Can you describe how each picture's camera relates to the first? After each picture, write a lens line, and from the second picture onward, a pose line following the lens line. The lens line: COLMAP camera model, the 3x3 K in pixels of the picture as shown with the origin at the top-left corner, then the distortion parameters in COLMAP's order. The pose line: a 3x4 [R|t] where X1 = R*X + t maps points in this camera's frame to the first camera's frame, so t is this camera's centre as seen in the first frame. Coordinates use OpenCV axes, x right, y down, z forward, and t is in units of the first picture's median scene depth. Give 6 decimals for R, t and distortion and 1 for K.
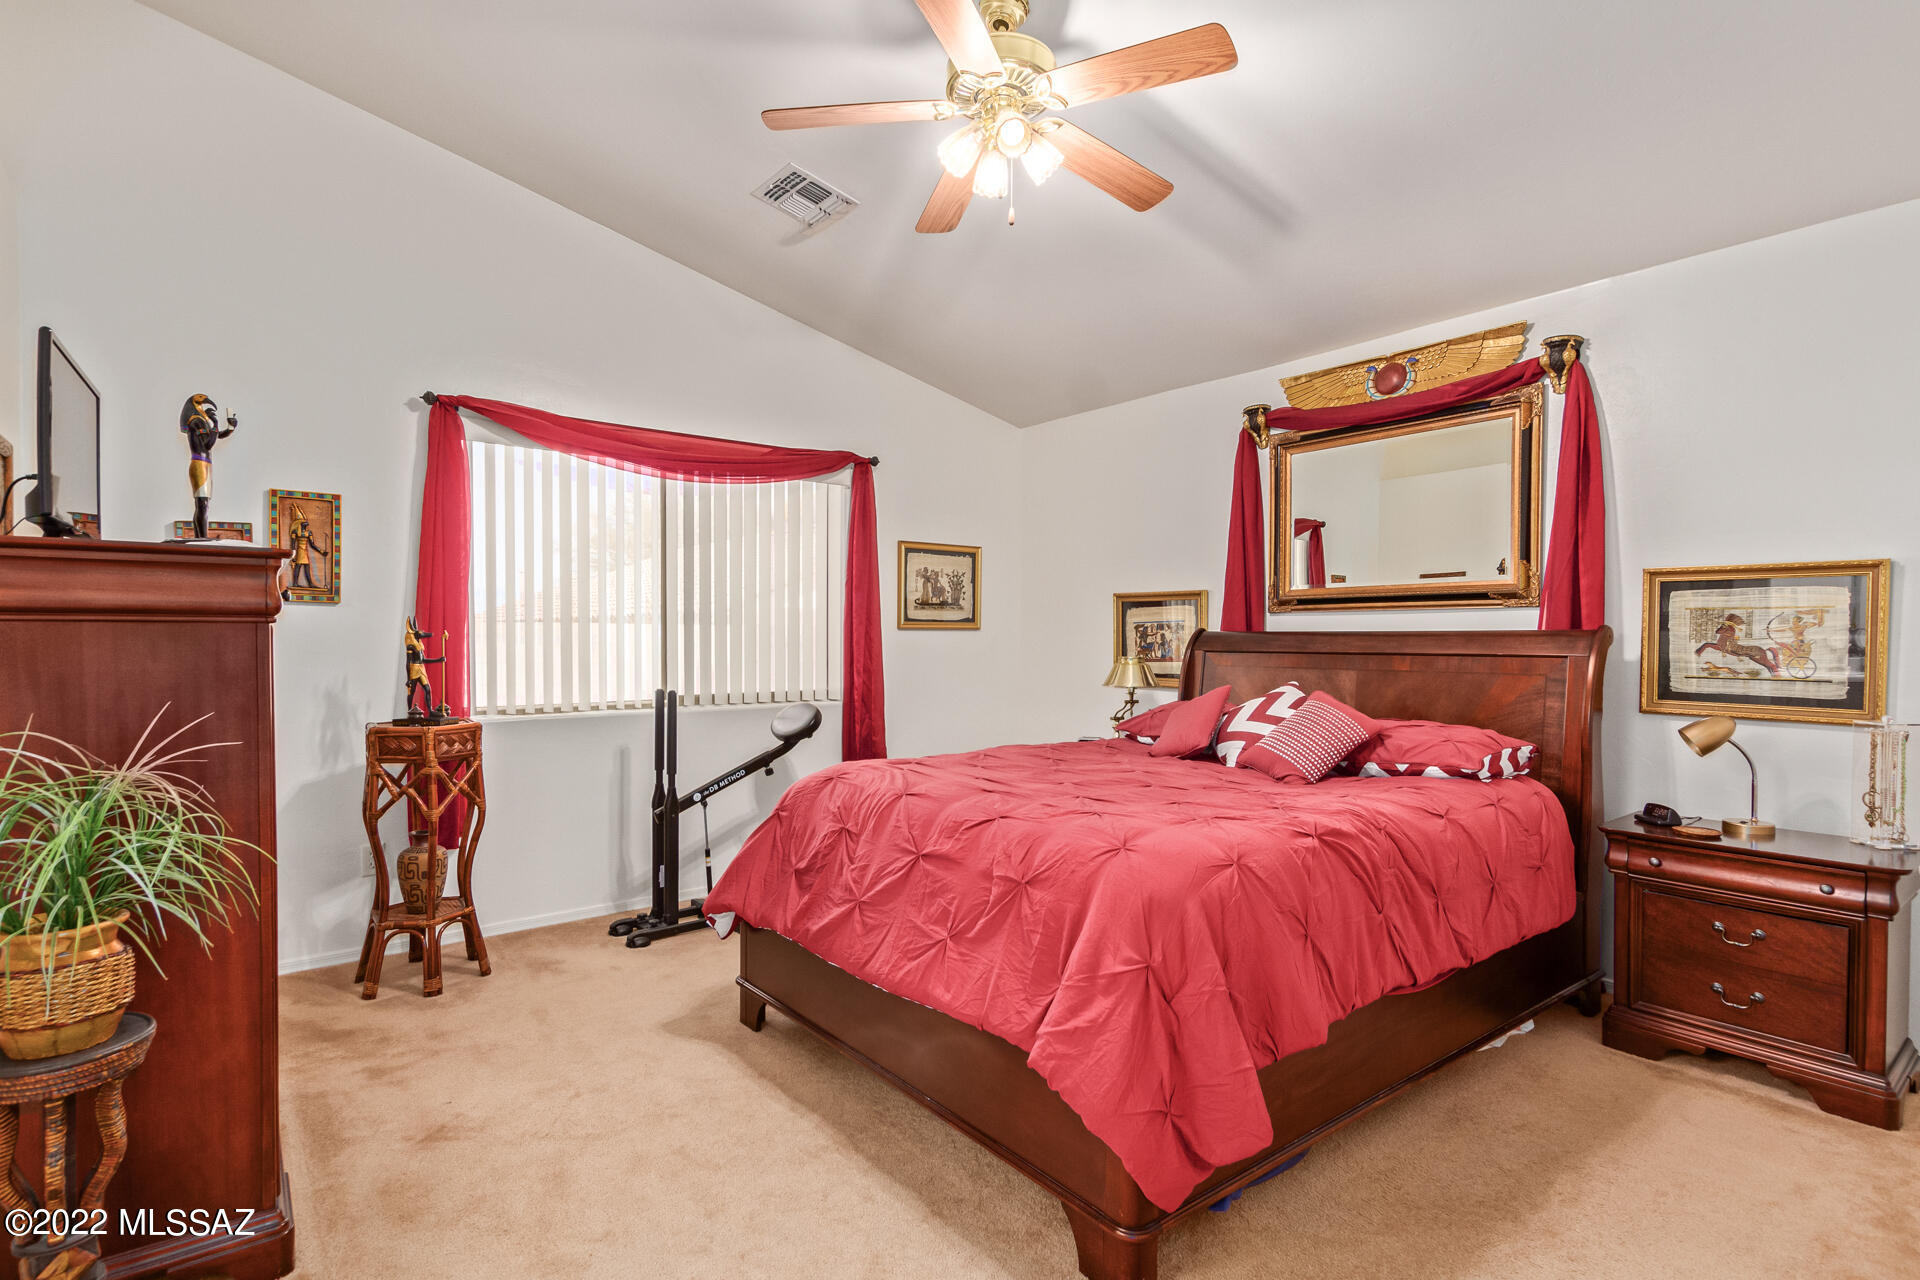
lens RADIAL K [[924.7, 0, 956.0], [0, 924.7, 652.4], [0, 0, 1]] dist [0.008296, -0.000224]
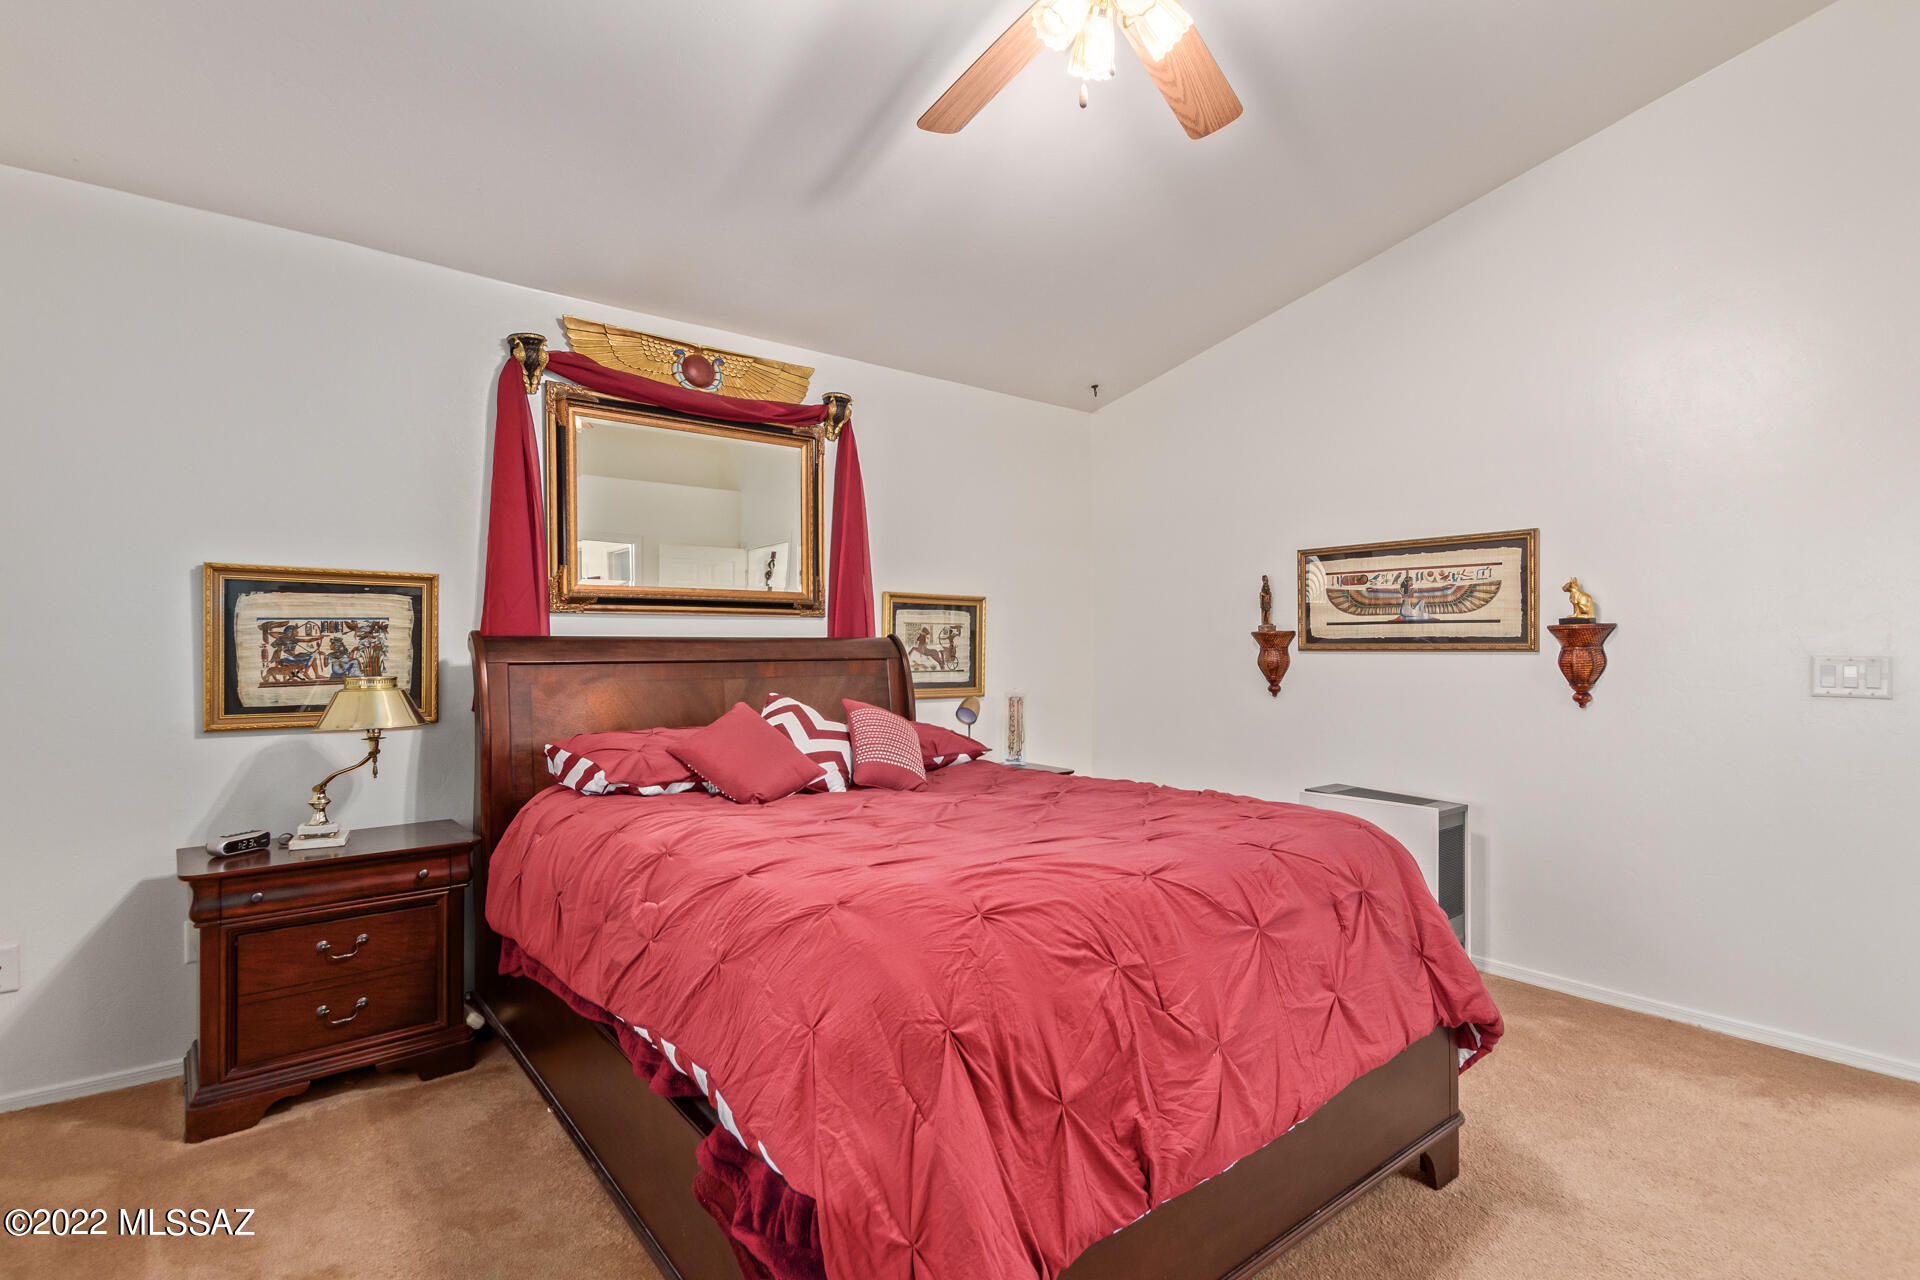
lens RADIAL K [[945.5, 0, 958.5], [0, 945.5, 650.0], [0, 0, 1]] dist [0.014884, -0.007109]
pose [[-0.013053, -0.009744, 0.999867, -0.532516], [0.015673, 0.999828, 0.009949, -0.016180], [-0.999792, 0.015800, -0.012898, 0.790621]]
